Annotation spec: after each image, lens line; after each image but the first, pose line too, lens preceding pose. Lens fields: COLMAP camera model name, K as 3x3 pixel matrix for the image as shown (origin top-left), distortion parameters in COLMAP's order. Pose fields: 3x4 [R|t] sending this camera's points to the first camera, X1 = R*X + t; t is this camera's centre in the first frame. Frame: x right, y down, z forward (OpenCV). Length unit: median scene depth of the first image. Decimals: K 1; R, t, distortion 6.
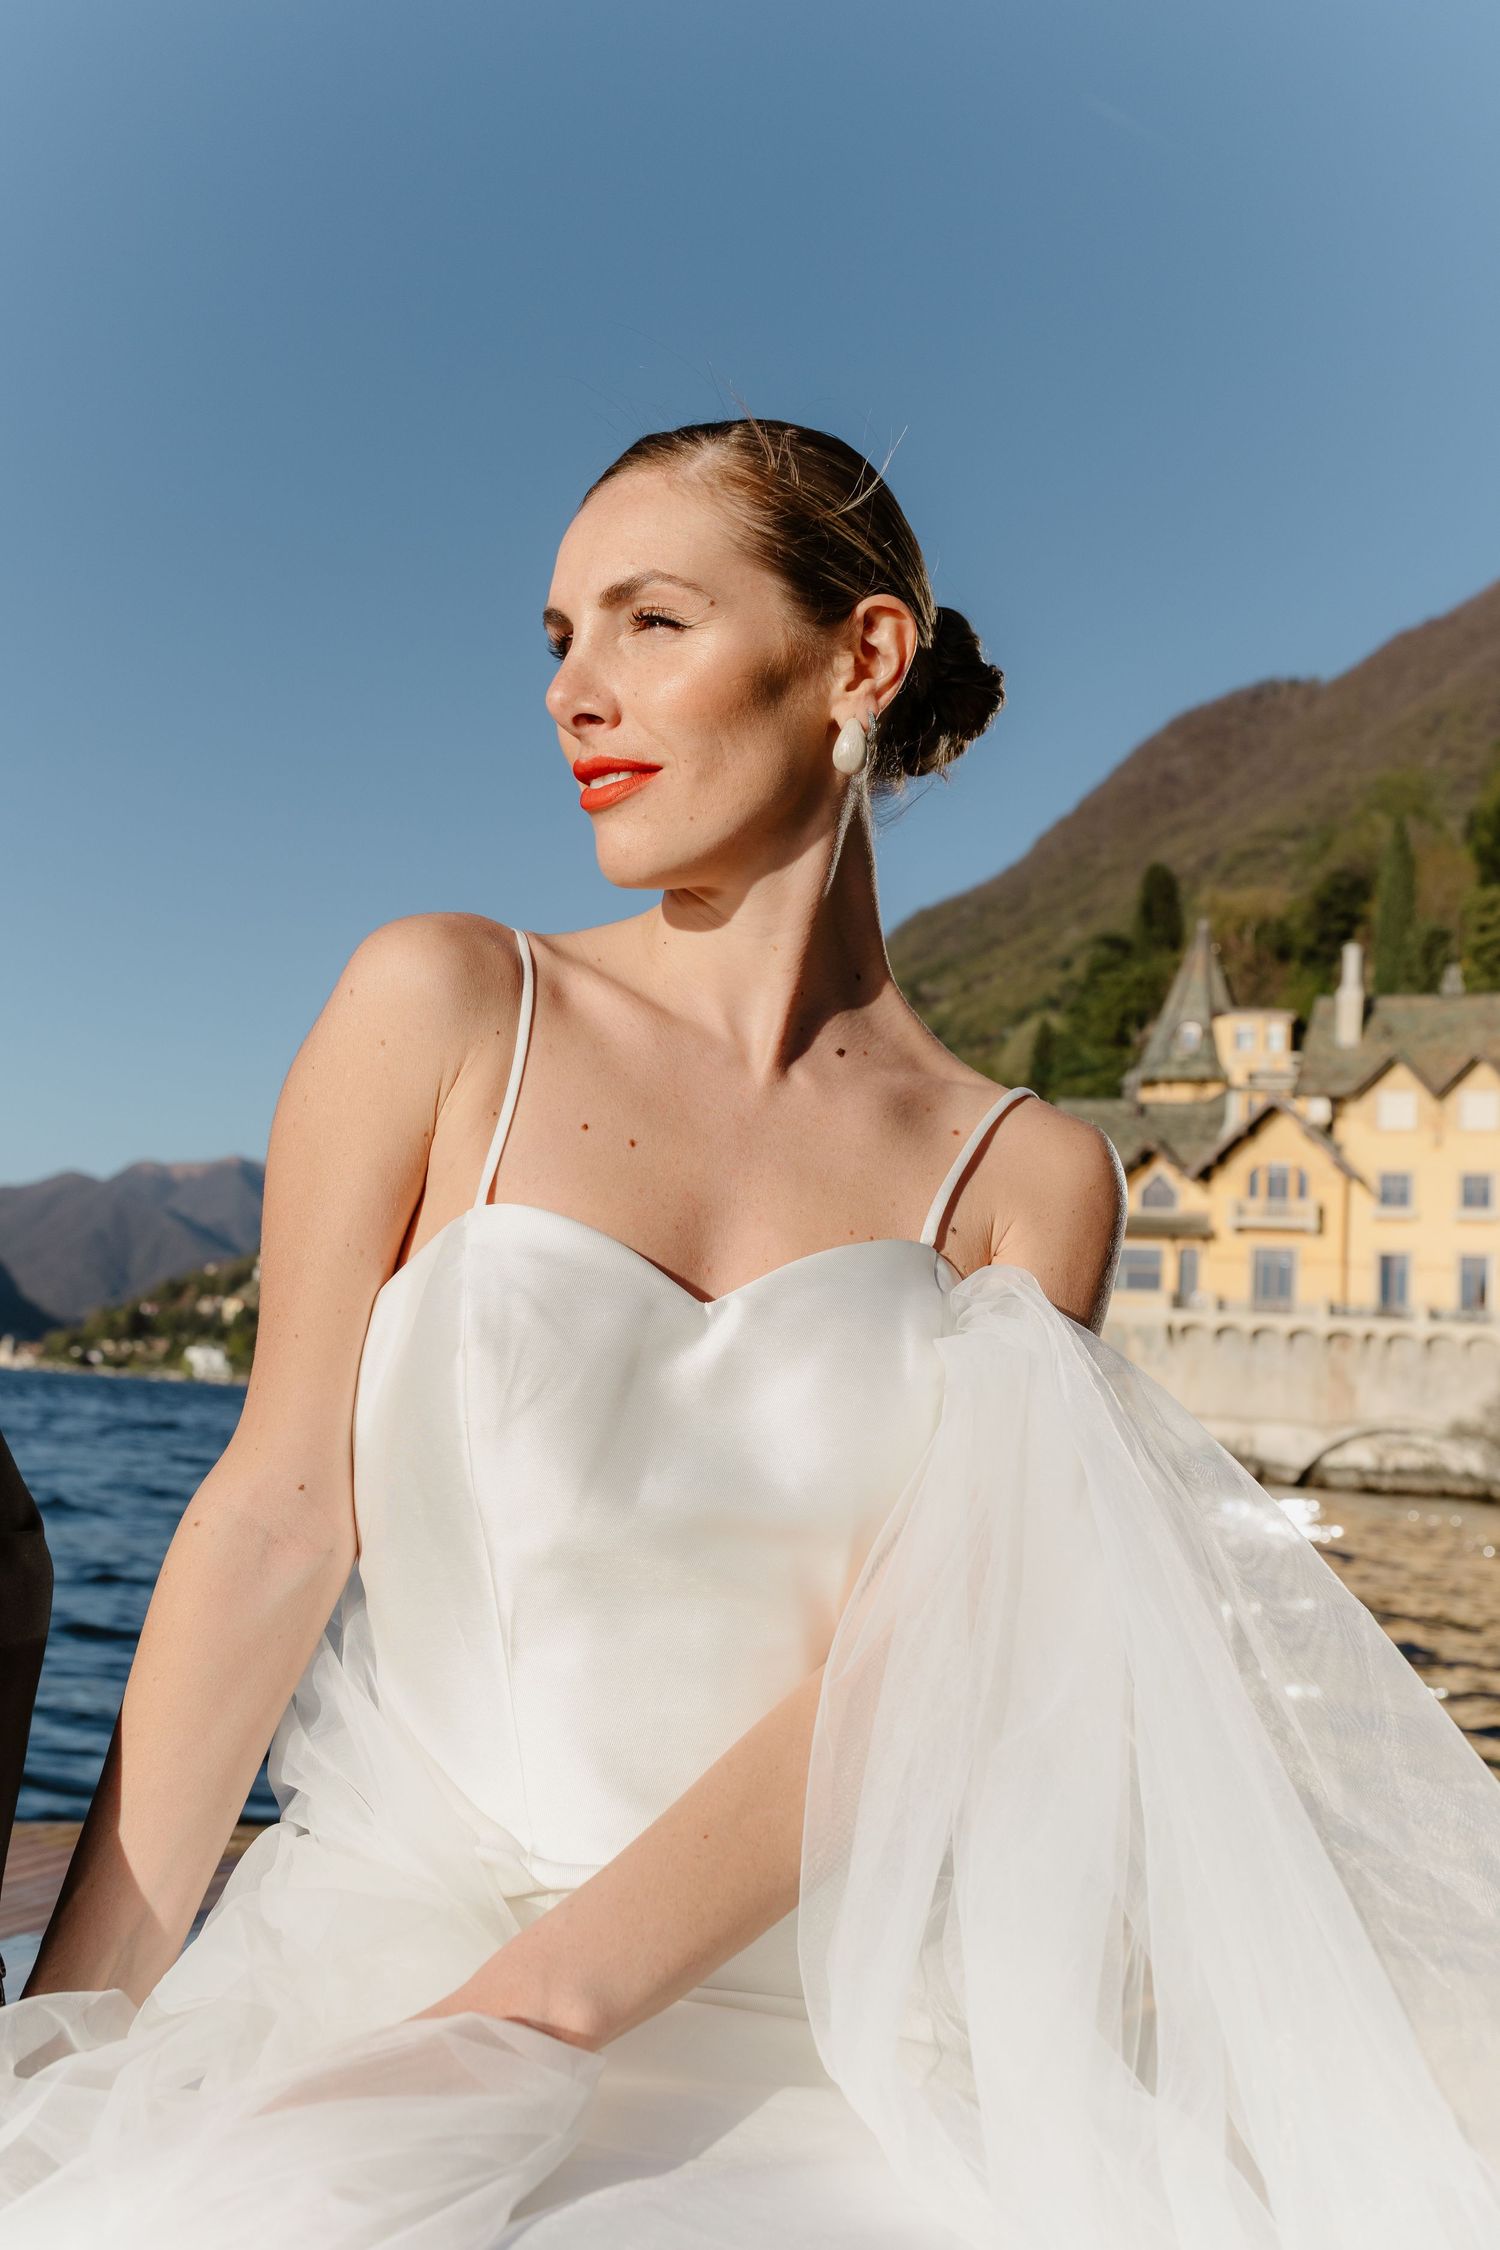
lens RADIAL K [[2152.4, 0, 745.4], [0, 2152.4, 1117.9], [0, 0, 1]] dist [0.007145, 0.005827]
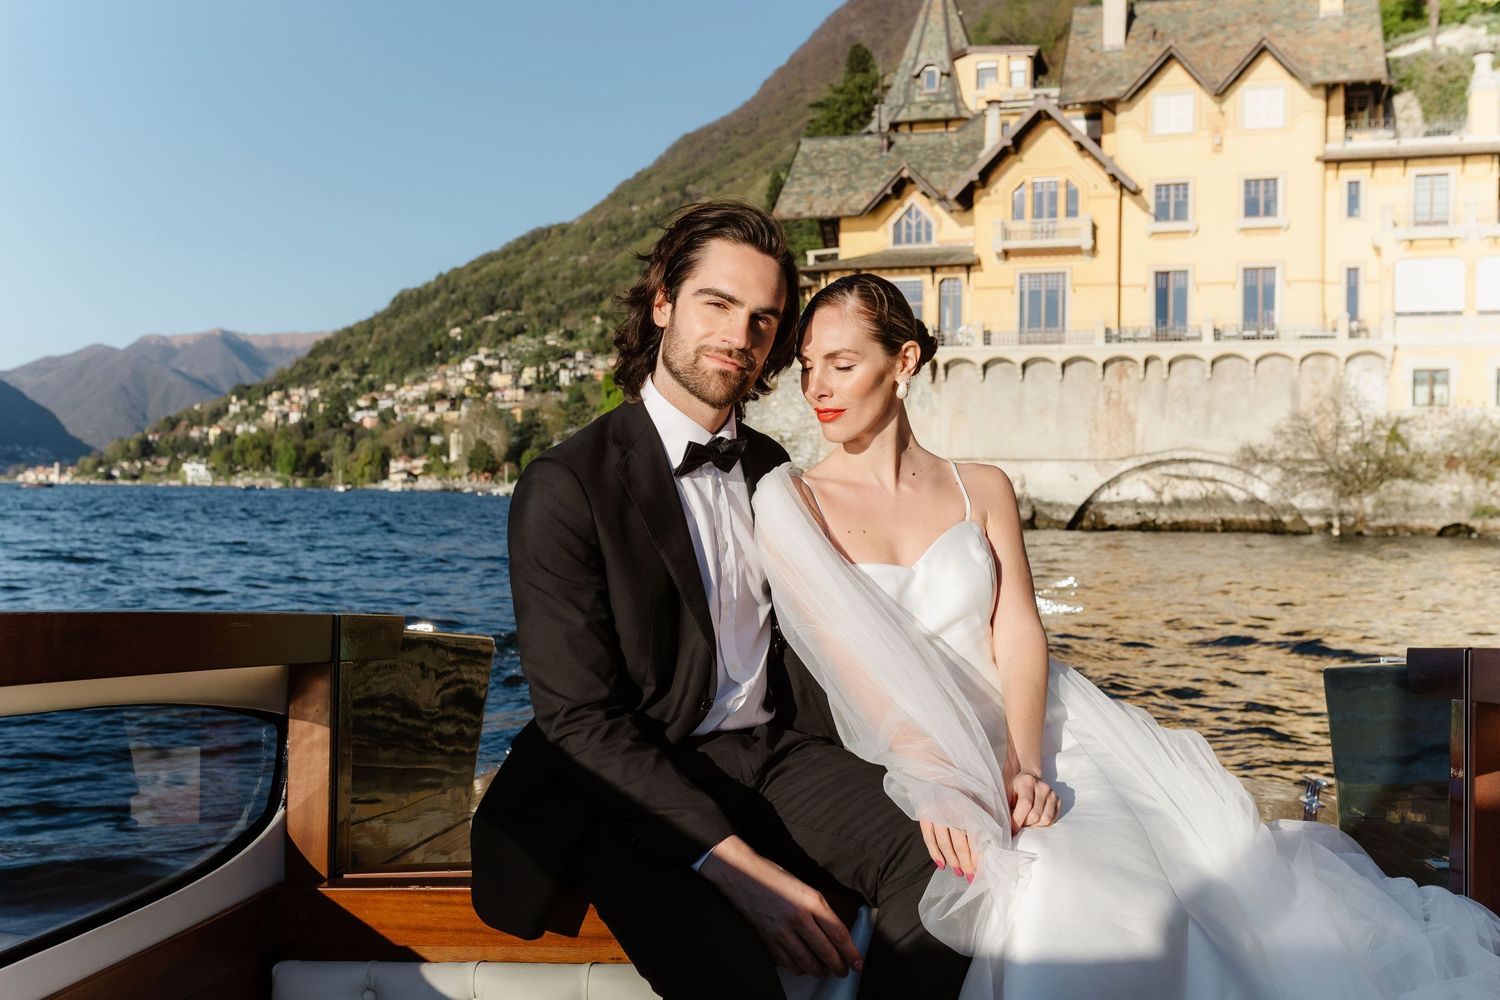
lens RADIAL K [[1438.7, 0, 774.2], [0, 1438.7, 498.7], [0, 0, 1]] dist [0.010912, -0.015577]
pose [[0.989786, -0.059802, 0.129412, 0.039934], [0.039887, 0.987677, 0.151340, 0.050307], [-0.136868, -0.144632, 0.979974, 0.344089]]
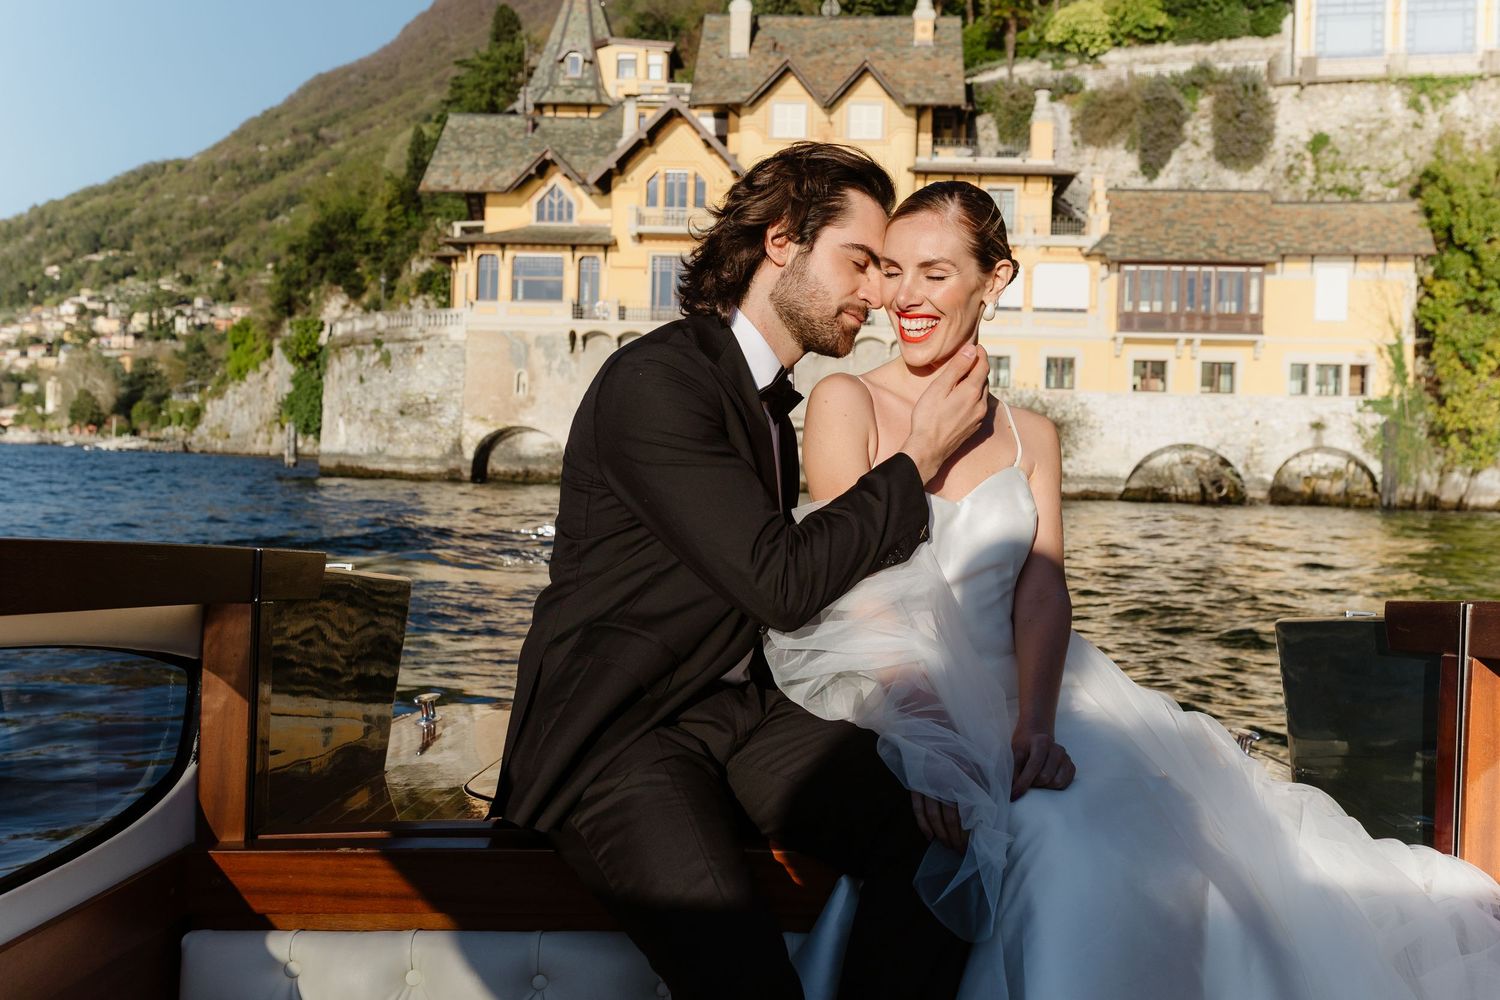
lens RADIAL K [[1434.9, 0, 781.2], [0, 1434.9, 483.1], [0, 0, 1]] dist [0.007145, 0.005827]
pose [[0.926935, -0.051222, 0.371709, 0.030818], [-0.013650, 0.985379, 0.169826, 0.043608], [-0.374973, -0.162492, 0.912684, 0.299117]]
